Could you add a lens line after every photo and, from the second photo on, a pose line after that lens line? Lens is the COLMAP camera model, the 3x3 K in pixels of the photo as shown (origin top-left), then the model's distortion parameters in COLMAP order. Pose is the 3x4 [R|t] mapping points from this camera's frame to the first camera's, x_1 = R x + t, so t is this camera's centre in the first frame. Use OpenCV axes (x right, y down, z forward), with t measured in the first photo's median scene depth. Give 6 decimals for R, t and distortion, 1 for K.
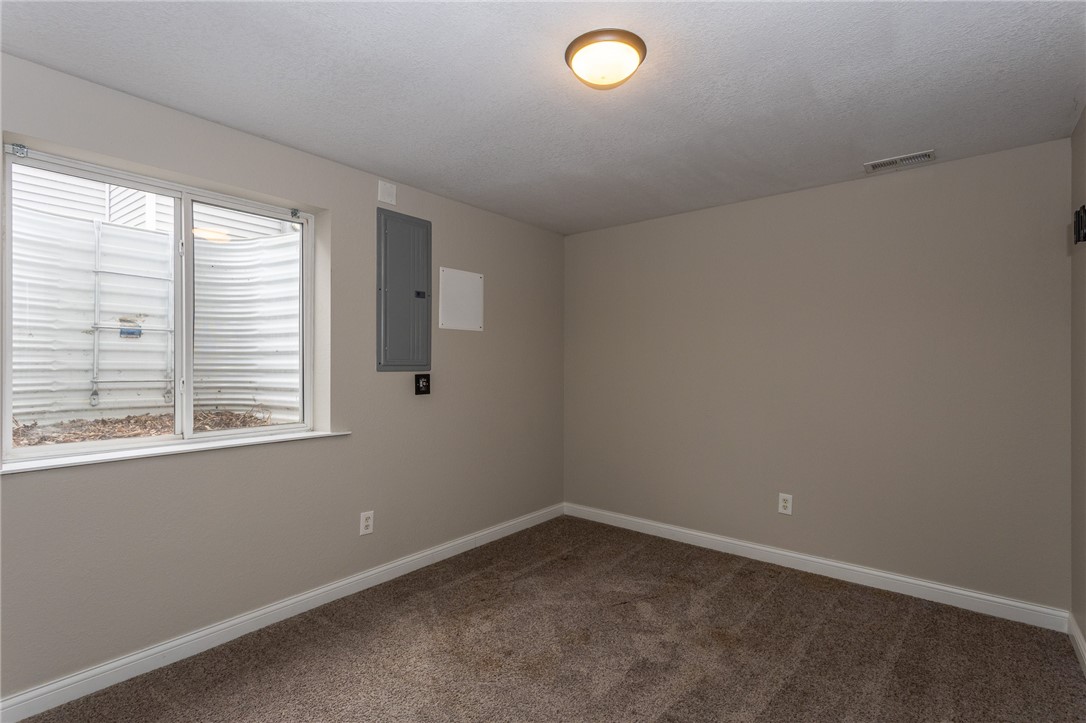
lens RADIAL K [[523.2, 0, 546.2], [0, 523.2, 364.7], [0, 0, 1]] dist [0.006743, 0.001045]
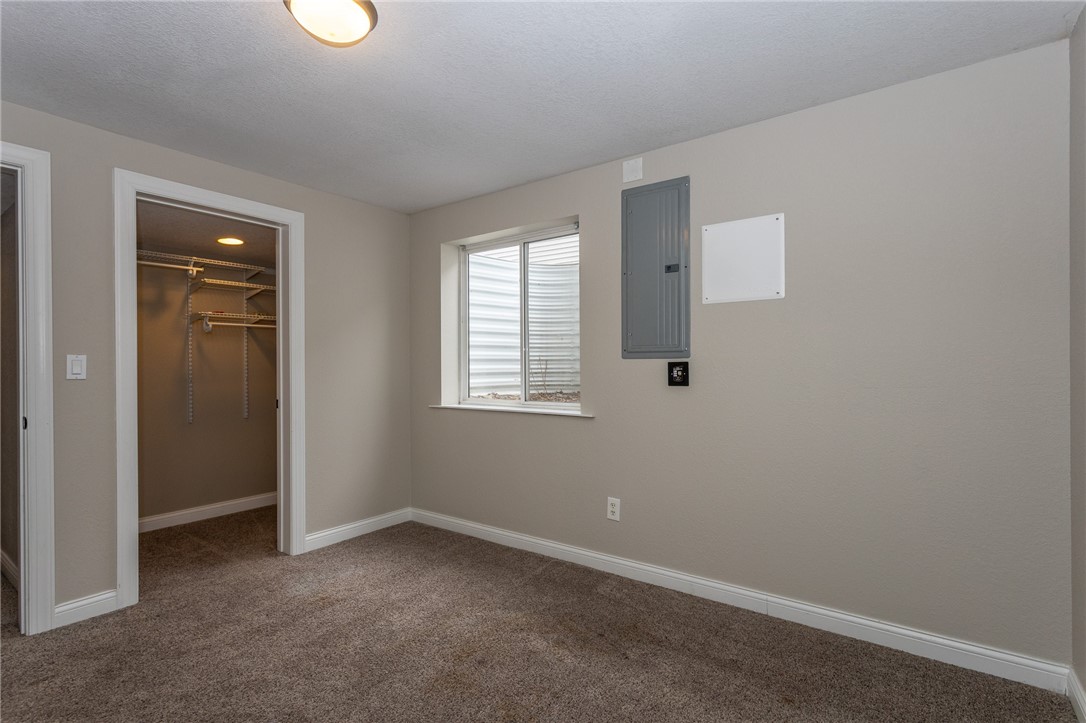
lens RADIAL K [[523.2, 0, 546.7], [0, 523.2, 363.1], [0, 0, 1]] dist [0.006743, 0.001045]
pose [[0.042345, -0.001076, -0.999102, 0.601709], [0.006834, 0.999976, -0.000787, 0.019562], [0.999080, -0.006794, 0.042351, 0.760066]]
